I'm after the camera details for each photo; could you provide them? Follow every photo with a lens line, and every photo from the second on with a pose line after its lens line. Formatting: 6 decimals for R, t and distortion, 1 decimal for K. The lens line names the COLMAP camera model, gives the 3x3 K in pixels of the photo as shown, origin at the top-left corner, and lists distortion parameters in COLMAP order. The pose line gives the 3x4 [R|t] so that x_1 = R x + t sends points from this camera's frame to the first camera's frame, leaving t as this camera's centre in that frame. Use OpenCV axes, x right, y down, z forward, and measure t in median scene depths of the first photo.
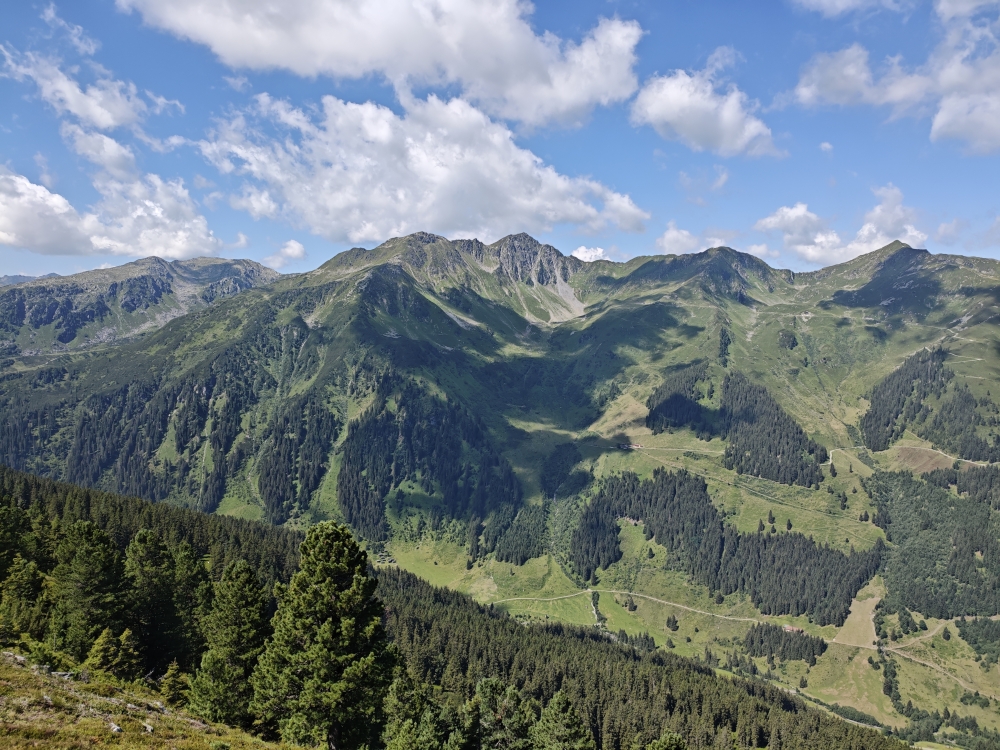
lens RADIAL K [[758.7, 0, 501.7], [0, 758.7, 375.7], [0, 0, 1]] dist [0.000396, -0.035142]
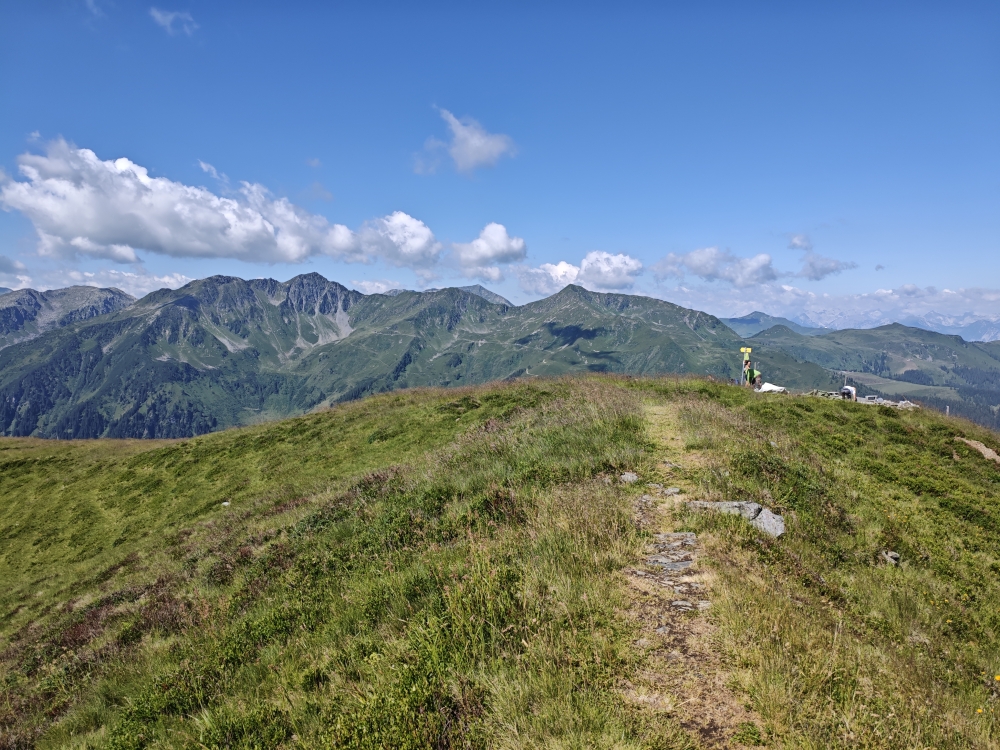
lens RADIAL K [[758.7, 0, 500.6], [0, 758.7, 379.5], [0, 0, 1]] dist [0.000396, -0.035142]
pose [[0.999271, -0.004490, 0.037908, 0.456959], [0.004263, 0.999973, 0.006059, -0.022643], [-0.037934, -0.005893, 0.999263, -0.445485]]
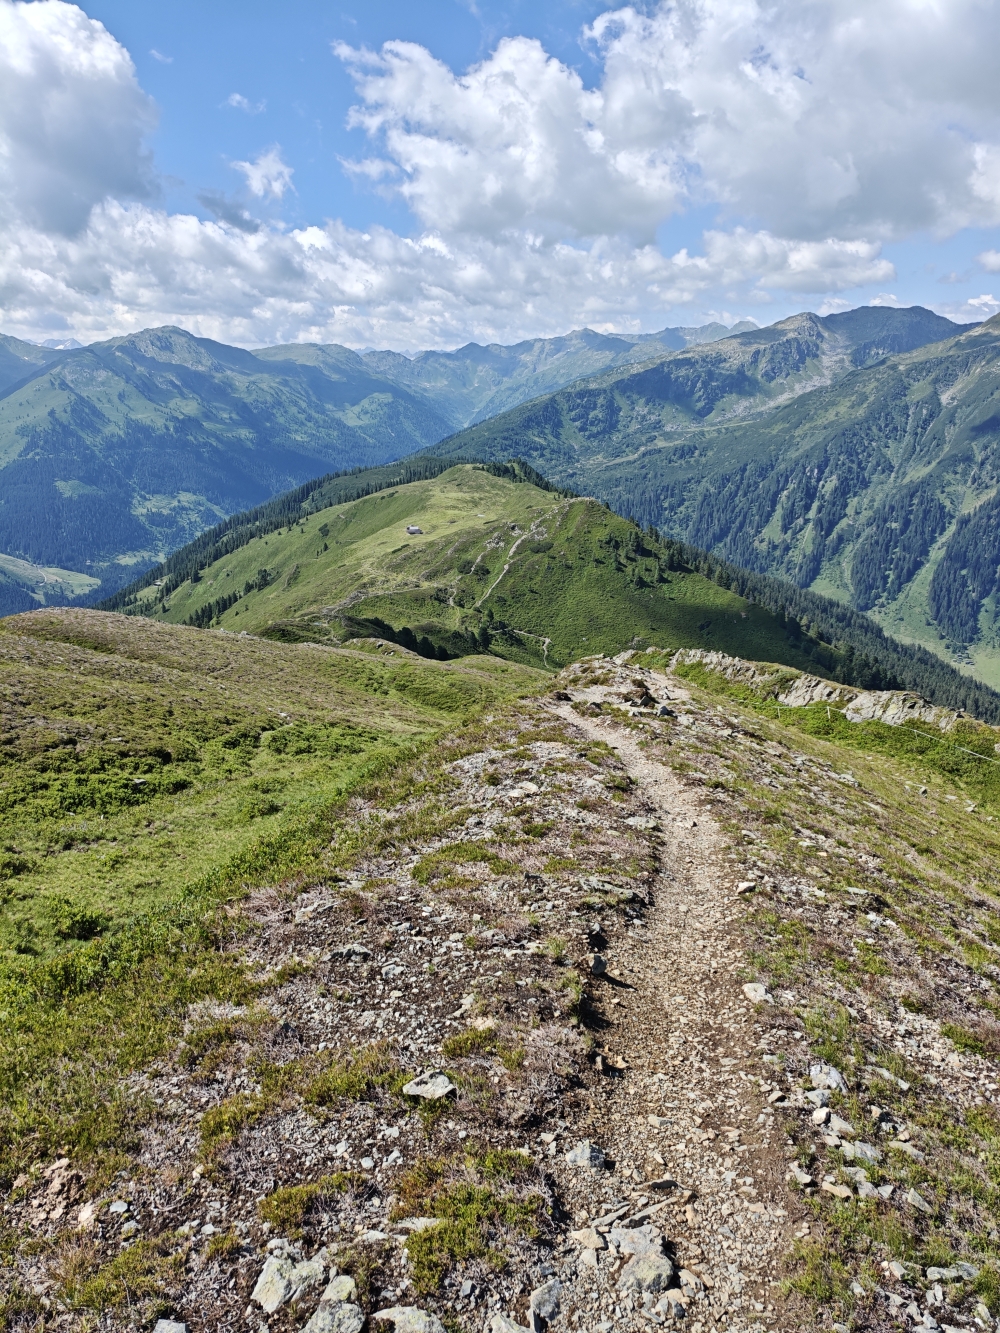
lens RADIAL K [[1011.3, 0, 498.6], [0, 1011.3, 666.9], [0, 0, 1]] dist [0.000396, -0.035142]
pose [[0.735516, 0.170715, -0.655646, 0.204756], [-0.024484, 0.973799, 0.226088, -0.020968], [0.677064, -0.150238, 0.720425, -0.262086]]
